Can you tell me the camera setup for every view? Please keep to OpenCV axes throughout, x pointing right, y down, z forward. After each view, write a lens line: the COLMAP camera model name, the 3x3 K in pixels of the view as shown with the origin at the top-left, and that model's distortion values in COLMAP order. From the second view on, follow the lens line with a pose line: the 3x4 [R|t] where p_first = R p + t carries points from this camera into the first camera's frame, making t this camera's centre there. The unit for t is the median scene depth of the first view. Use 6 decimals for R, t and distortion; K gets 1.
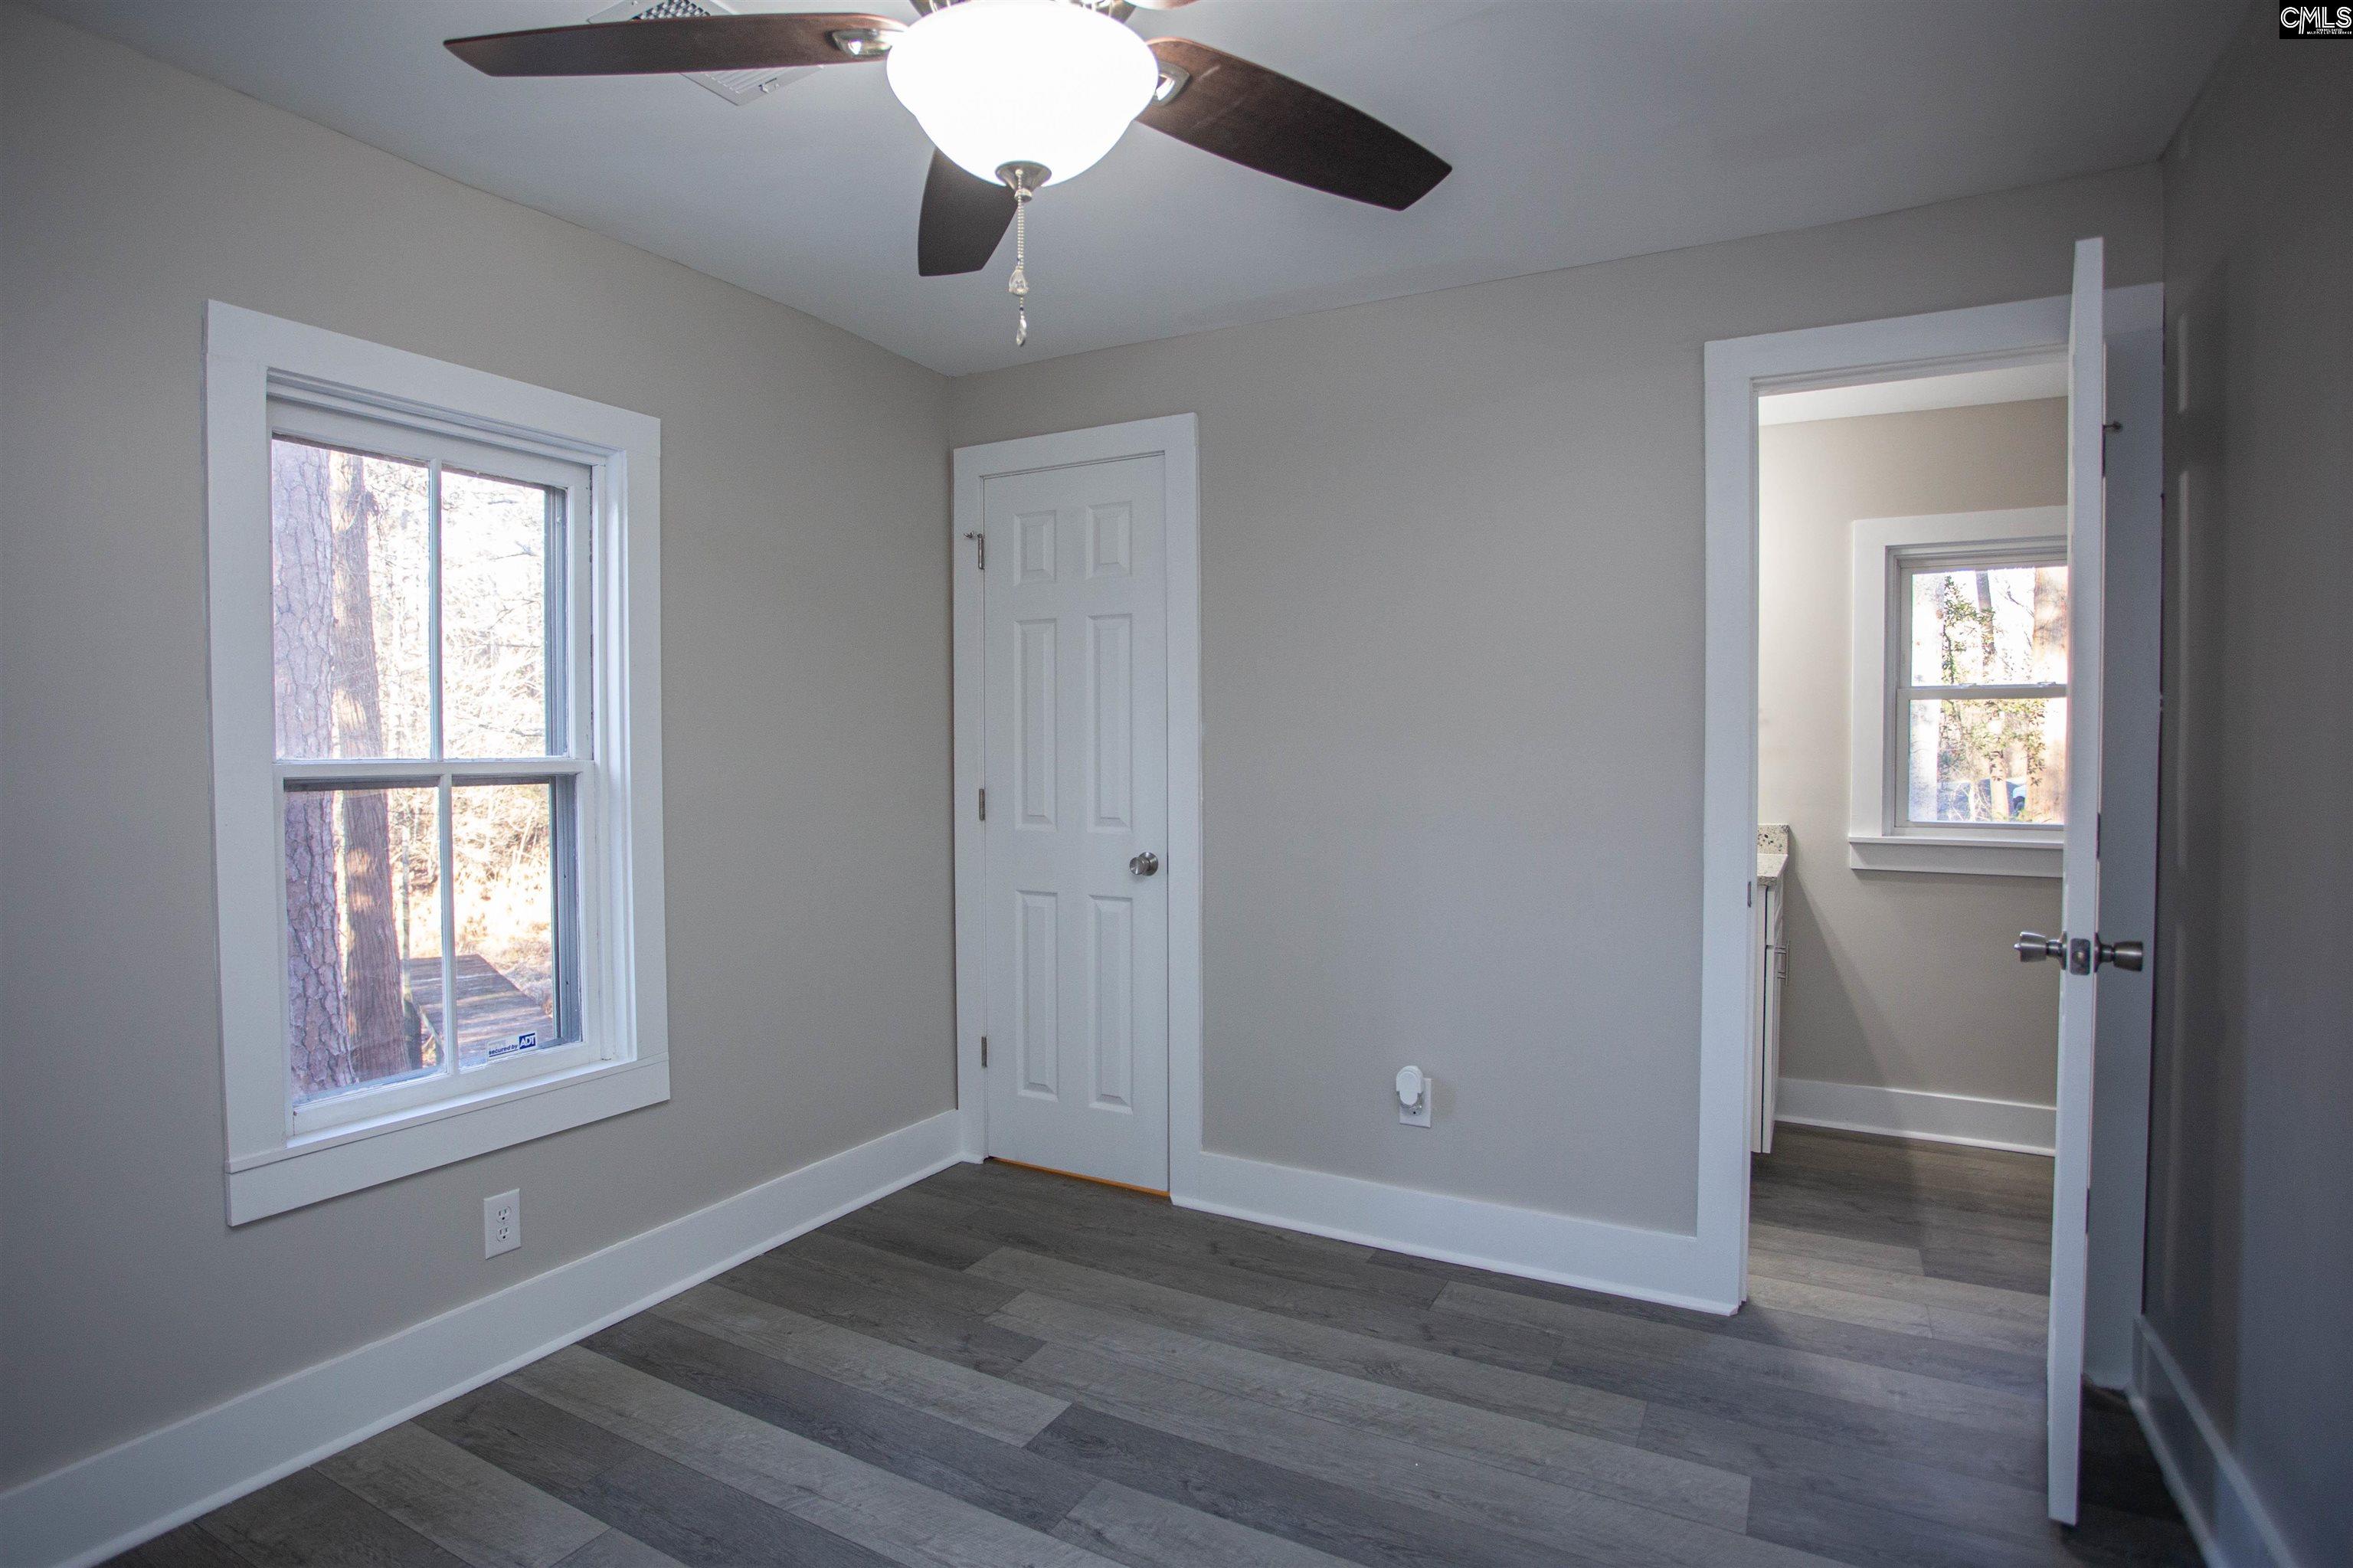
lens RADIAL K [[1255.8, 0, 1151.8], [0, 1255.8, 778.0], [0, 0, 1]] dist [-0.079518, 0.035293]
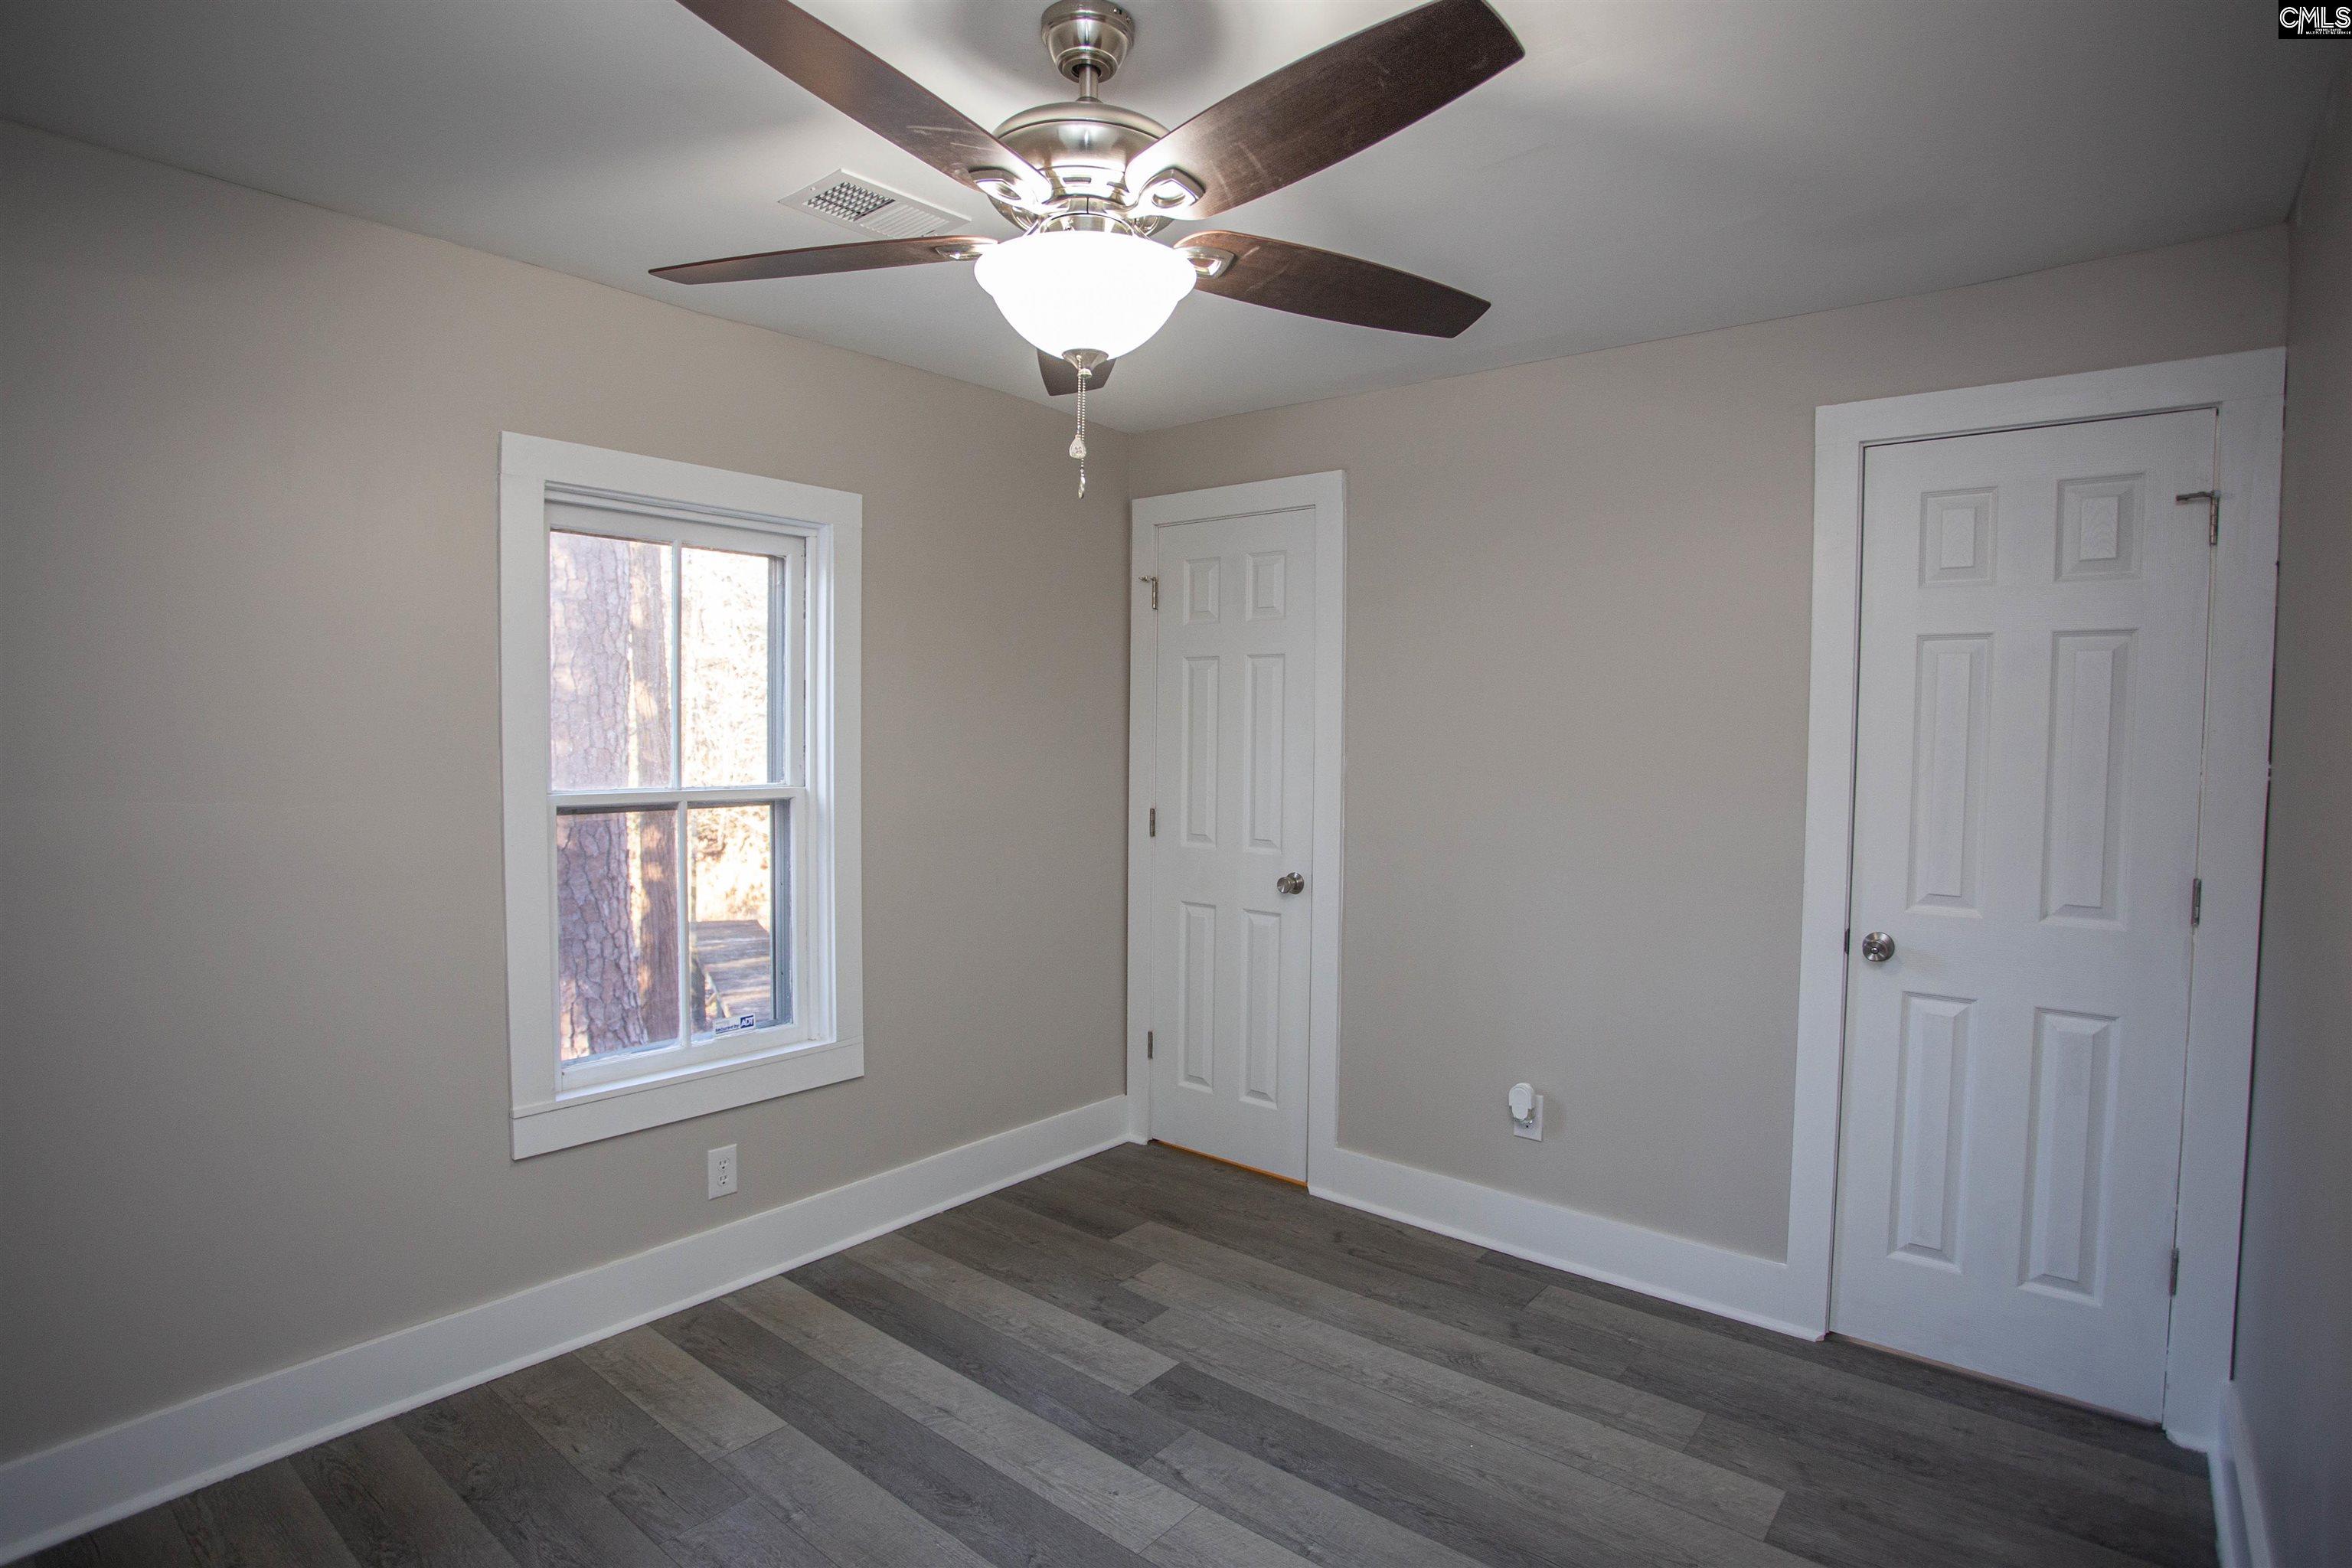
lens RADIAL K [[1212.3, 0, 1169.8], [0, 1212.3, 794.4], [0, 0, 1]] dist [-0.080506, 0.032702]
pose [[0.985300, 0.022357, -0.169361, 0.092413], [-0.018955, 0.999585, 0.021674, -0.041396], [0.169775, -0.018146, 0.985316, -0.078016]]
